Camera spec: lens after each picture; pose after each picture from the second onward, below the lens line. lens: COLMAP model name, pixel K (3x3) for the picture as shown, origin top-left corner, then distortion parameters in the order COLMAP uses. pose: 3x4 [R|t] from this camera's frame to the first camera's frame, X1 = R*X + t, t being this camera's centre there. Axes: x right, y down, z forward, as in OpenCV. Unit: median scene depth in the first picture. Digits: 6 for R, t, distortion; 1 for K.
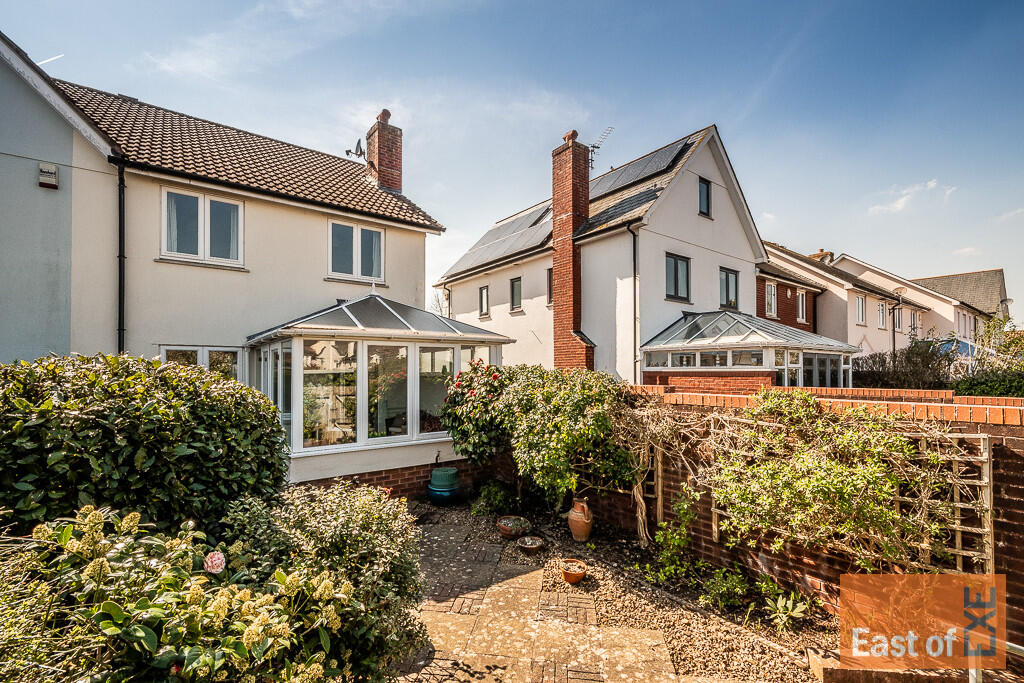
lens RADIAL K [[449.8, 0, 524.3], [0, 449.8, 363.4], [0, 0, 1]] dist [0.000576, -0.000039]
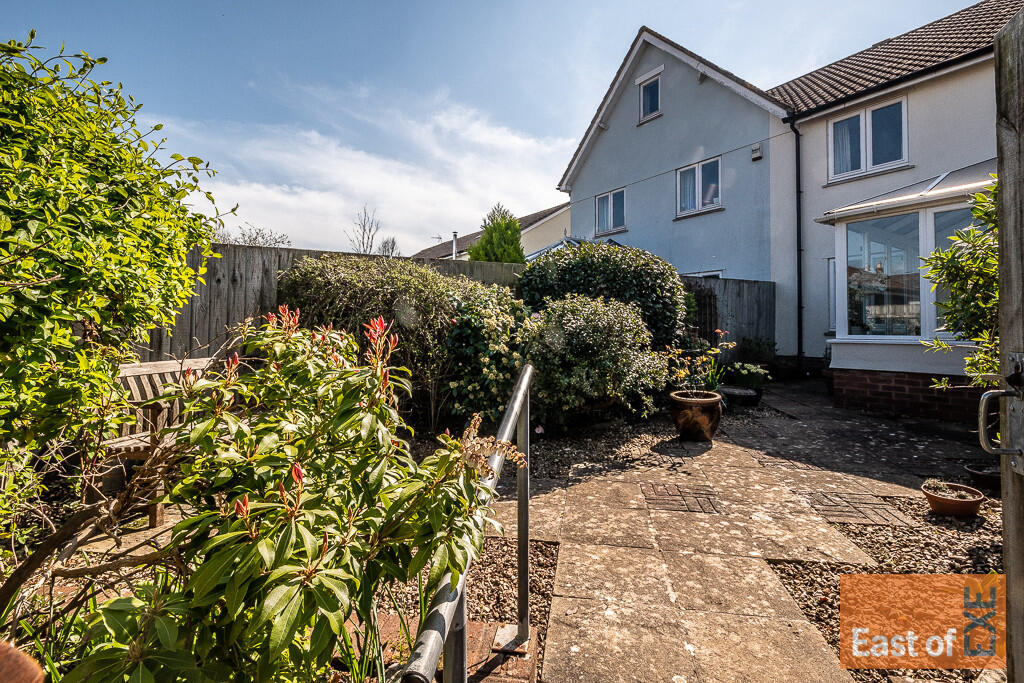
lens RADIAL K [[468.3, 0, 506.9], [0, 468.3, 319.3], [0, 0, 1]] dist [0.018148, -0.000008]
pose [[-0.075037, -0.021263, -0.996954, 0.433900], [0.008164, 0.999726, -0.021937, 0.127995], [0.997147, -0.009785, -0.074843, 0.256310]]
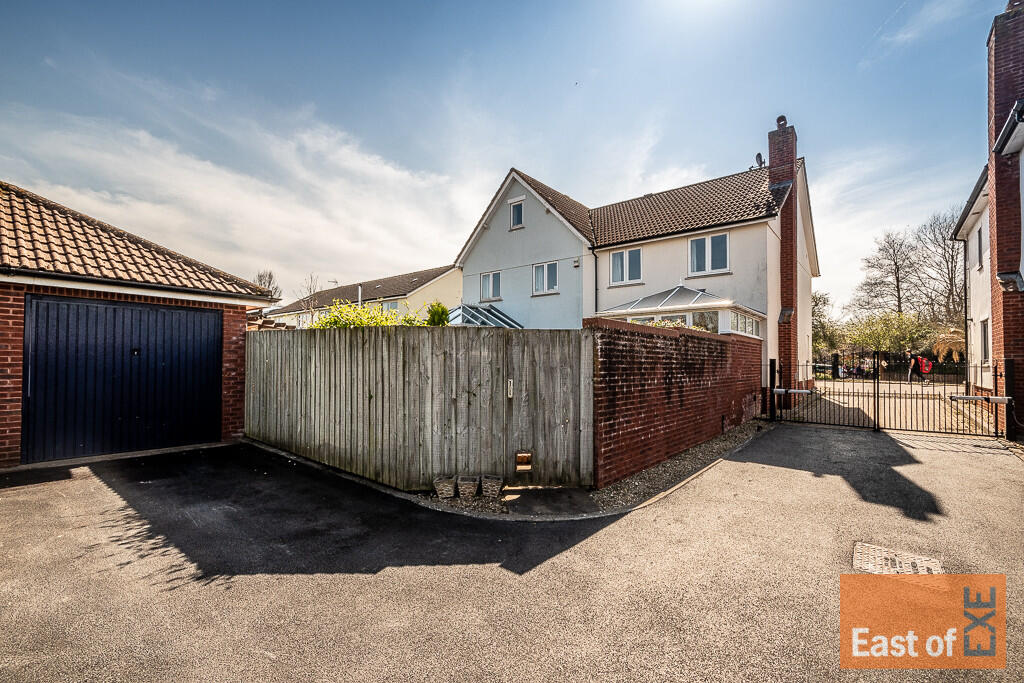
lens RADIAL K [[449.8, 0, 524.3], [0, 449.8, 363.4], [0, 0, 1]] dist [0.000576, -0.000039]
pose [[0.230504, 0.000338, -0.973071, 1.080742], [0.006891, 0.999974, 0.001979, 0.110021], [0.973047, -0.007161, 0.230495, 0.125809]]
